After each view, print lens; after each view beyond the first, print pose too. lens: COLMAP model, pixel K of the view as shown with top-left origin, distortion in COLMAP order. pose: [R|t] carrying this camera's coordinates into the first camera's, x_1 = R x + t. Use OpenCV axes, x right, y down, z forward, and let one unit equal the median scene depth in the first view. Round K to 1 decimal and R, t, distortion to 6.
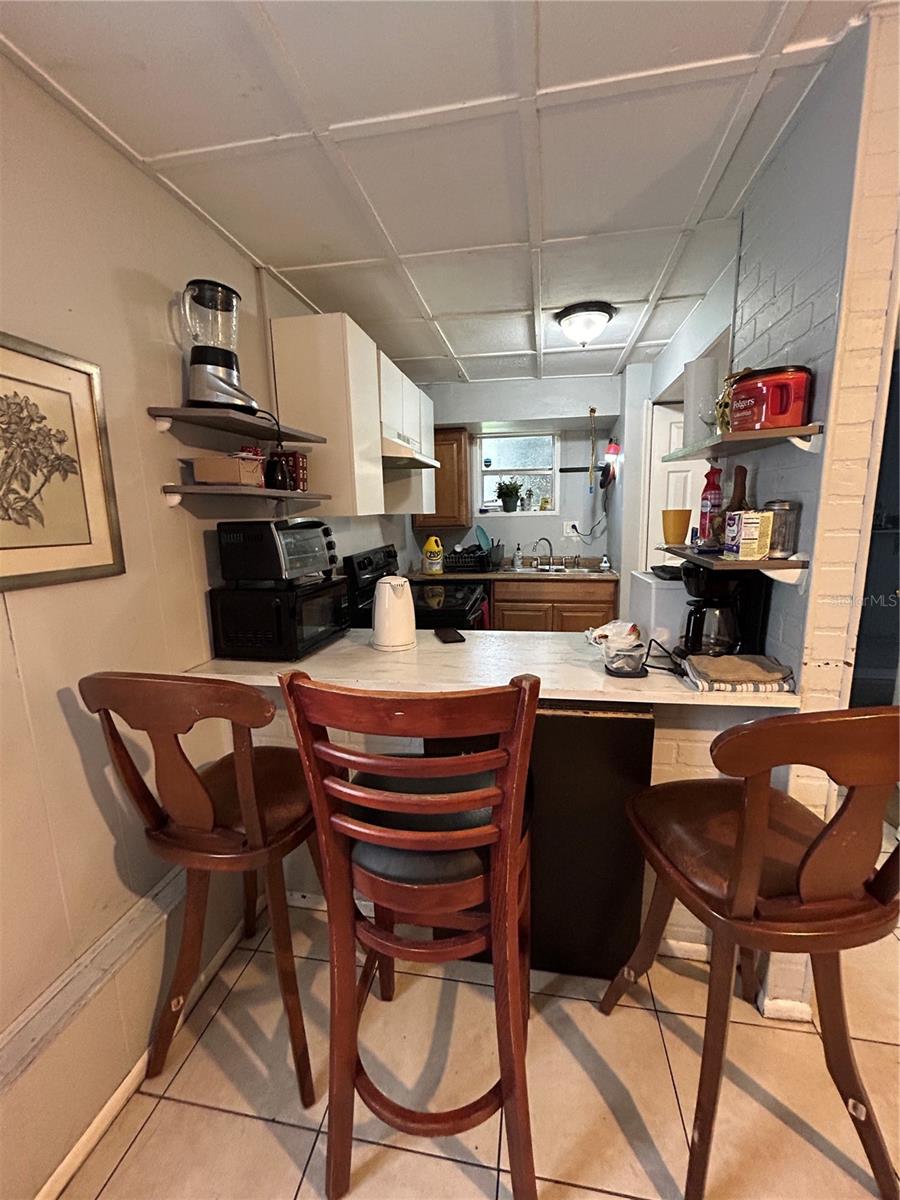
lens RADIAL K [[485.0, 0, 452.3], [0, 485.0, 598.7], [0, 0, 1]] dist [0.009543, -0.000083]
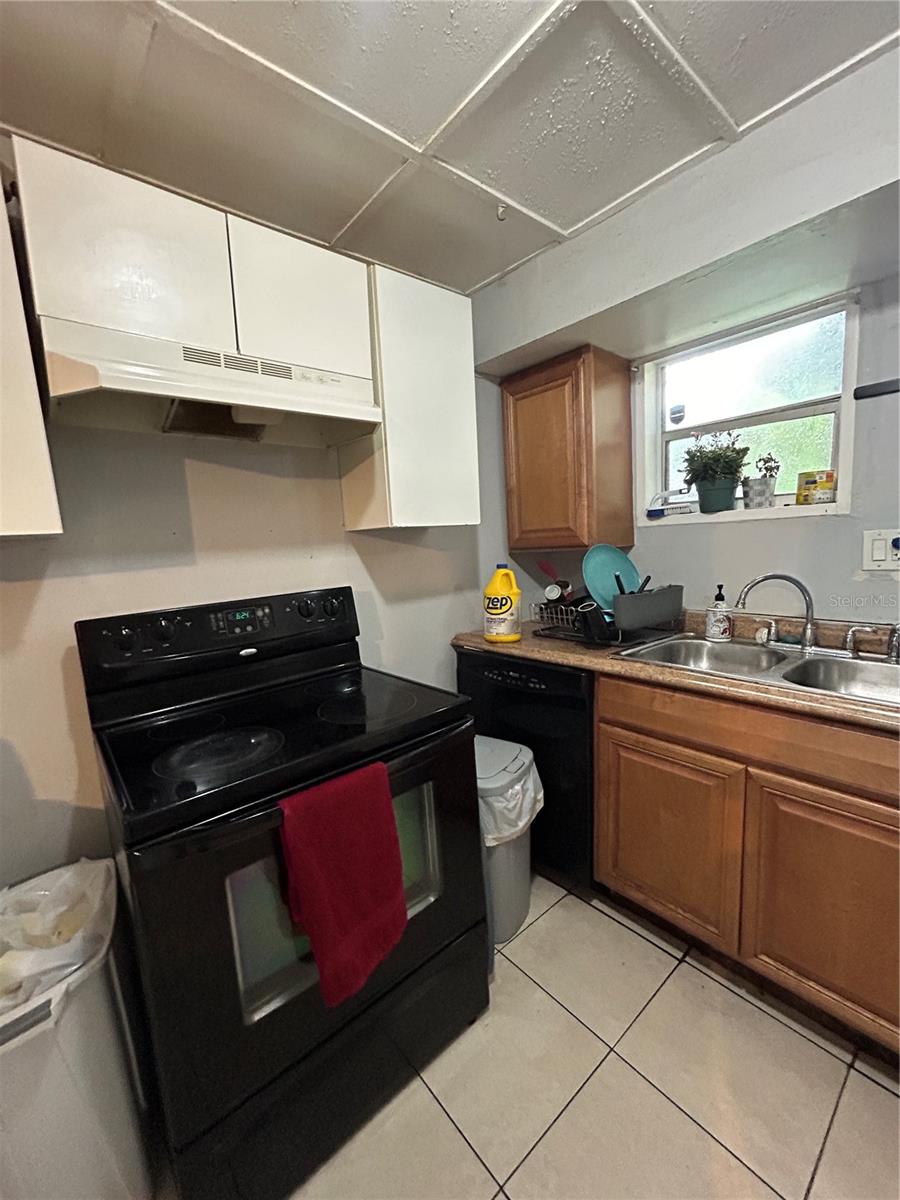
lens RADIAL K [[485.0, 0, 452.3], [0, 485.0, 598.7], [0, 0, 1]] dist [0.009543, -0.000083]
pose [[0.771643, 0.055715, -0.633611, 0.226216], [-0.073188, 0.997317, -0.001436, -0.082575], [0.631832, 0.047481, 0.773650, 0.511777]]
